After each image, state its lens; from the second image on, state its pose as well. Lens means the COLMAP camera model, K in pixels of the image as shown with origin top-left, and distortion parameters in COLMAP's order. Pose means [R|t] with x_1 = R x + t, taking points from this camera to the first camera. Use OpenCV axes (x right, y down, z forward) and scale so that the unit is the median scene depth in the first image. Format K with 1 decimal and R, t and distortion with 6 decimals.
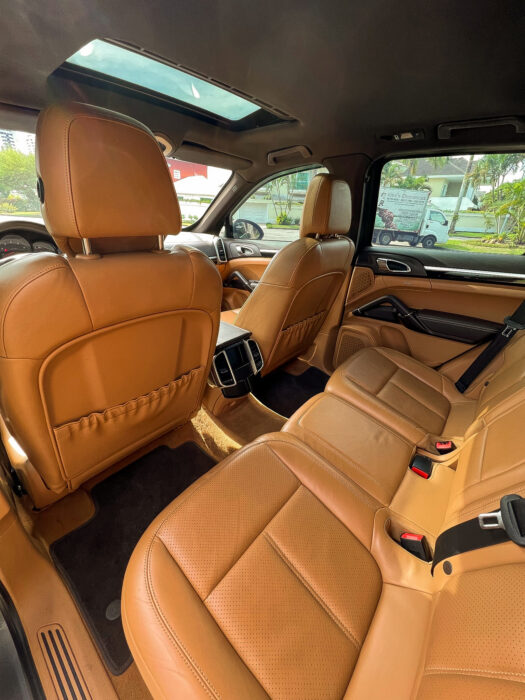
lens RADIAL K [[282.4, 0, 266.7], [0, 282.4, 347.4], [0, 0, 1]] dist [0.017706, -0.010516]
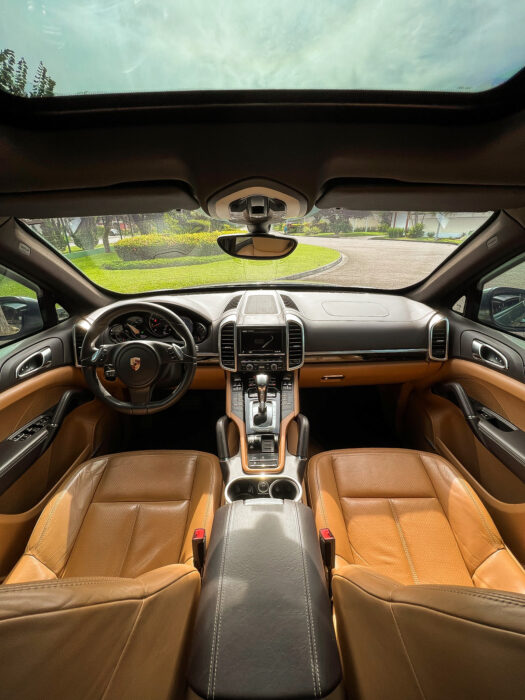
lens RADIAL K [[282.4, 0, 266.7], [0, 282.4, 347.4], [0, 0, 1]] dist [0.017706, -0.010516]
pose [[0.658050, 0.262574, -0.705709, 0.014115], [-0.298306, 0.951452, 0.075848, -0.268247], [0.691364, 0.160606, 0.704430, 0.367009]]
